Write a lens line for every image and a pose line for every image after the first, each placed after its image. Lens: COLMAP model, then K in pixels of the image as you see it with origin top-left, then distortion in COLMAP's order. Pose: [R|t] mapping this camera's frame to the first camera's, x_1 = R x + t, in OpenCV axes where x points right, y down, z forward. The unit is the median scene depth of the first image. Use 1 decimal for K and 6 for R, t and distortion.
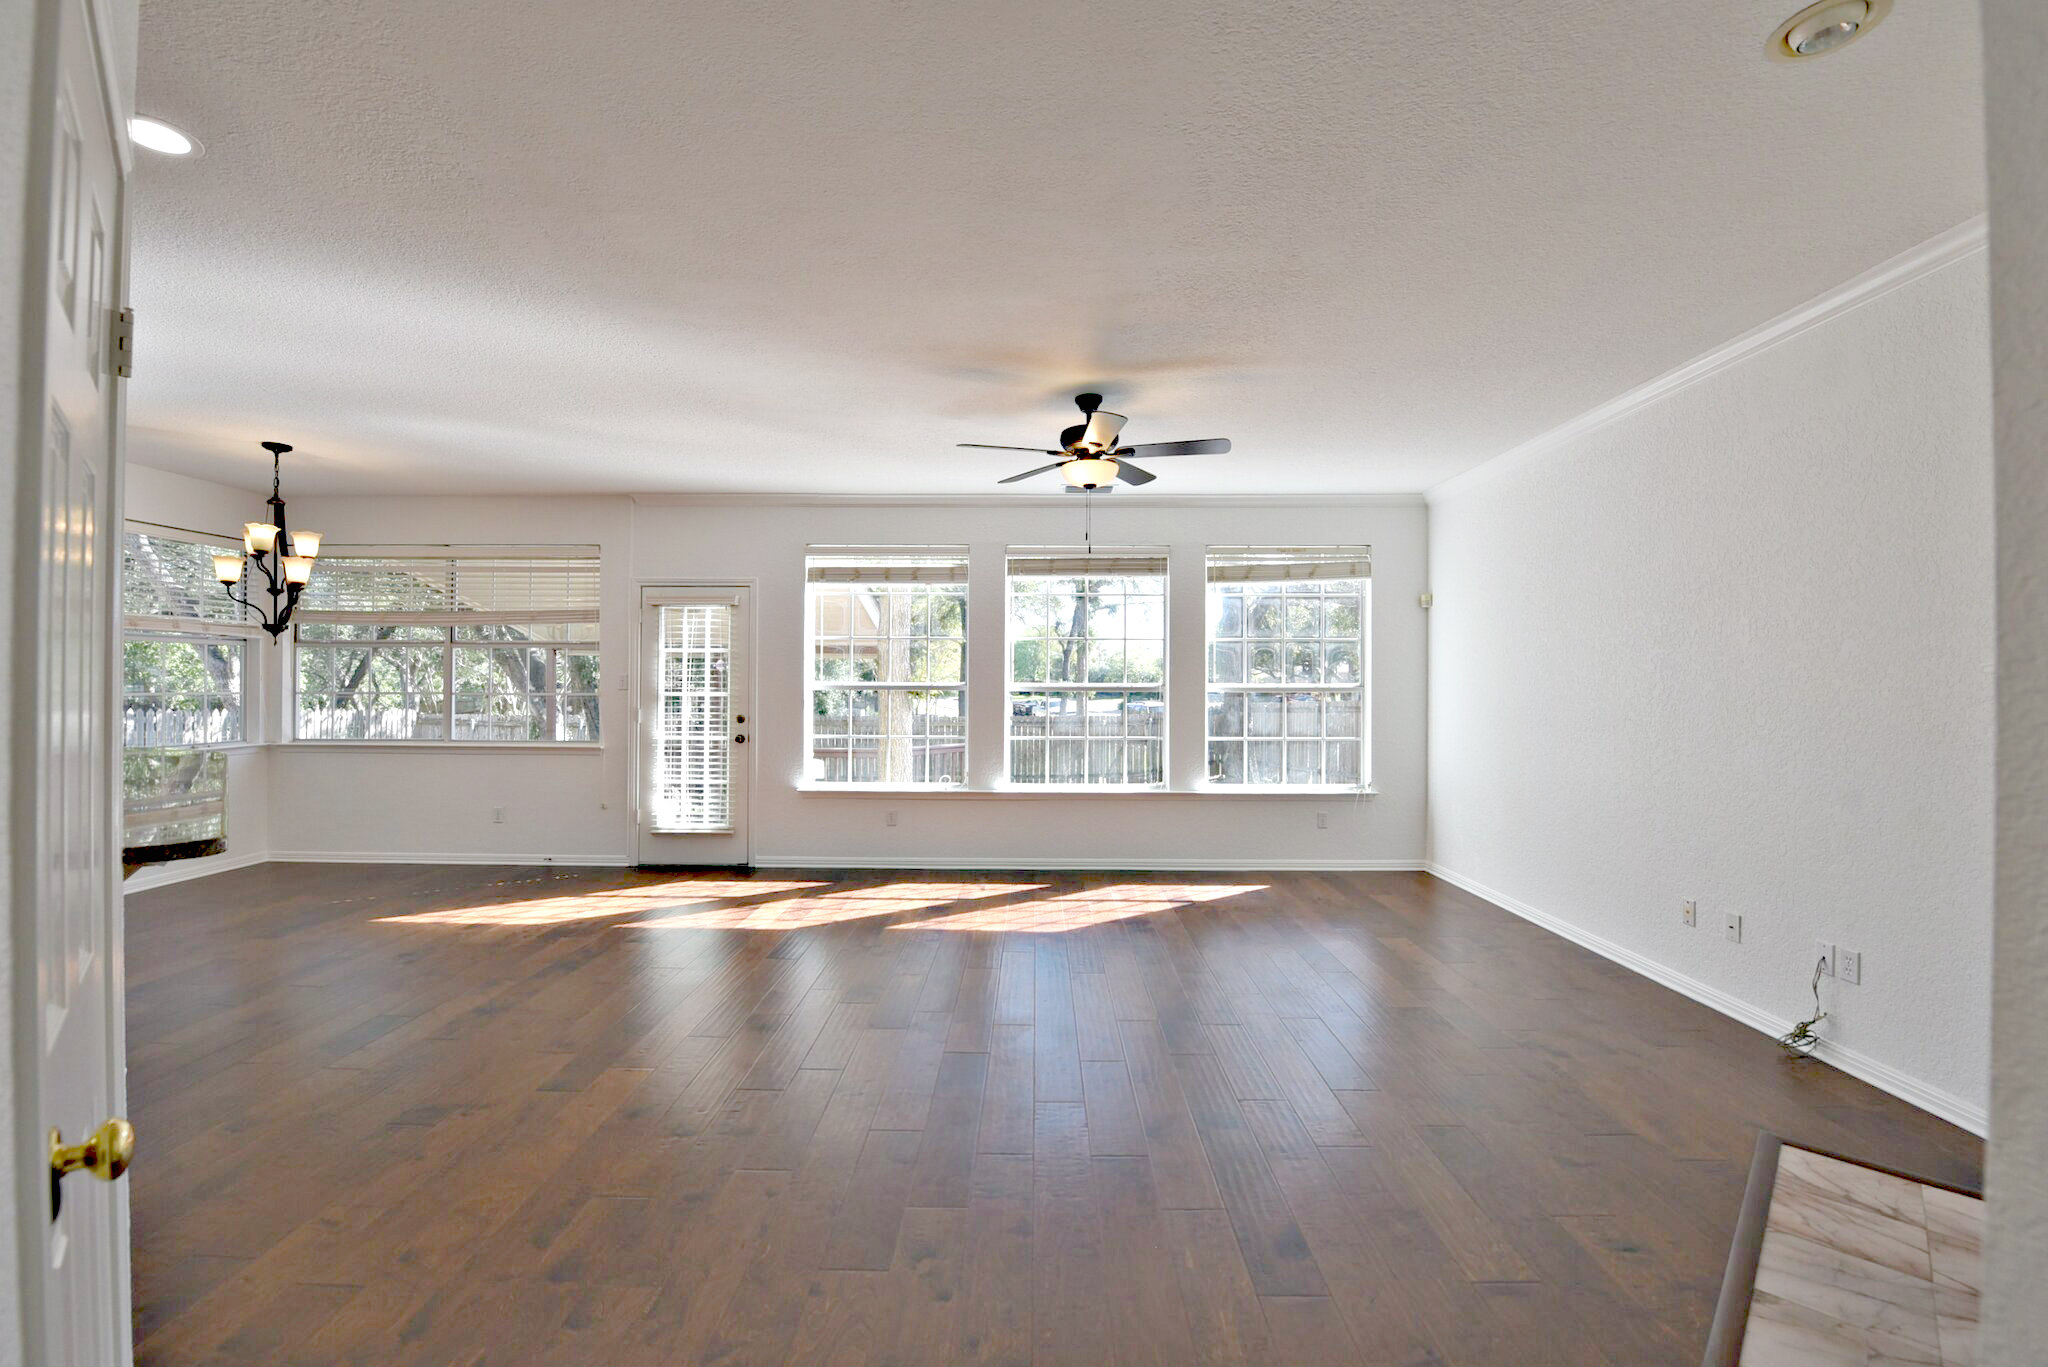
lens RADIAL K [[819.0, 0, 1029.5], [0, 819.0, 690.5], [0, 0, 1]] dist [-0.017788, -0.000964]
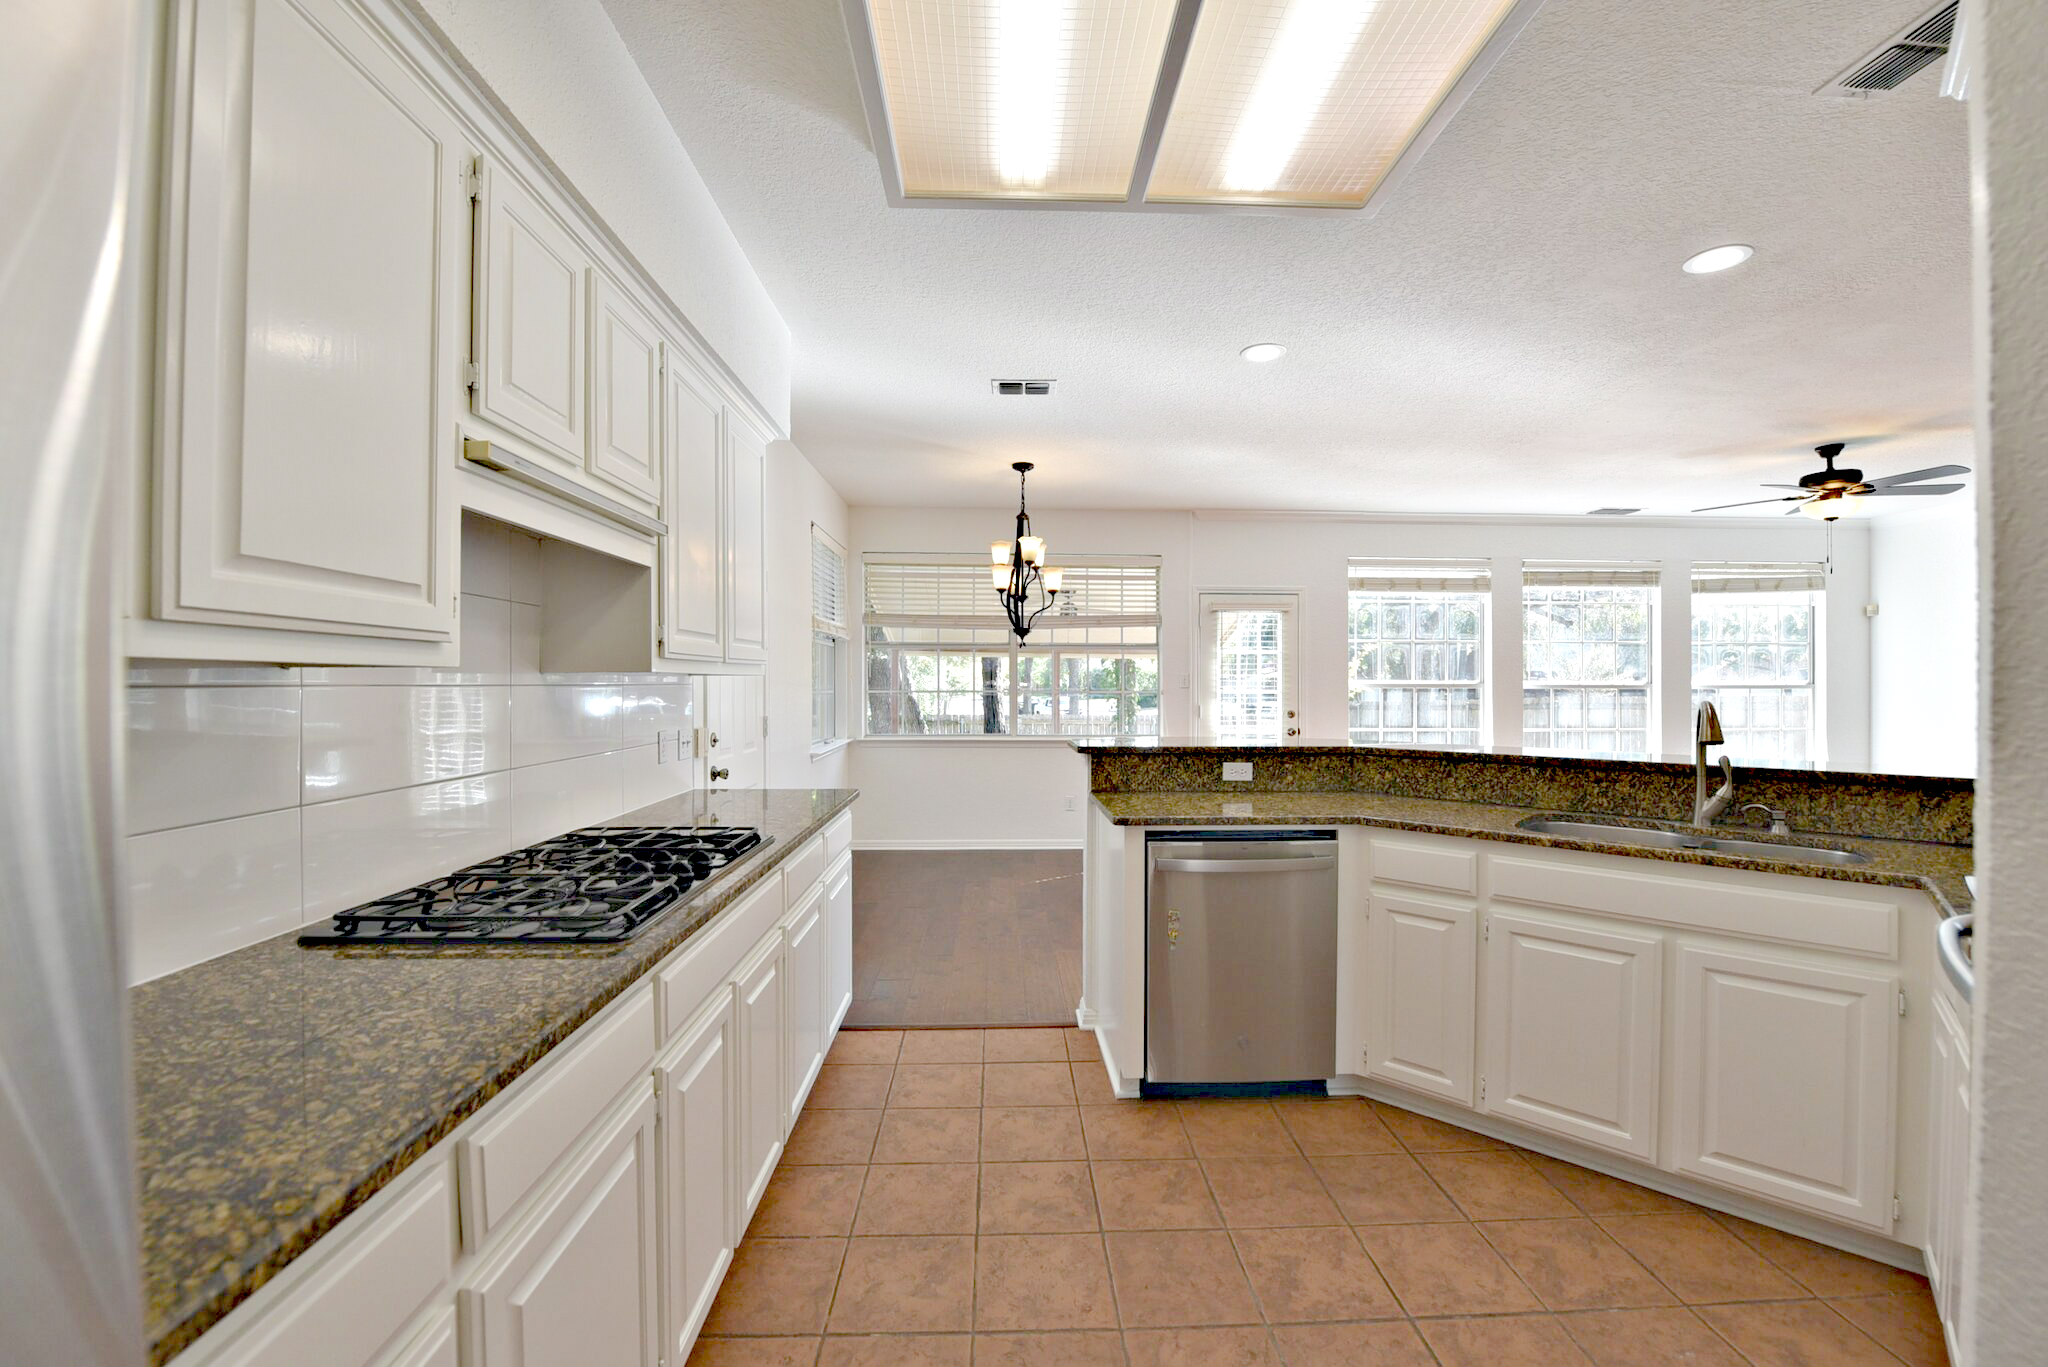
lens RADIAL K [[819.0, 0, 1030.2], [0, 819.0, 685.5], [0, 0, 1]] dist [-0.017788, -0.000964]
pose [[0.998941, -0.001245, 0.045987, -0.760340], [0.001397, 0.999994, -0.003272, -0.000431], [-0.045982, 0.003333, 0.998937, -0.086826]]
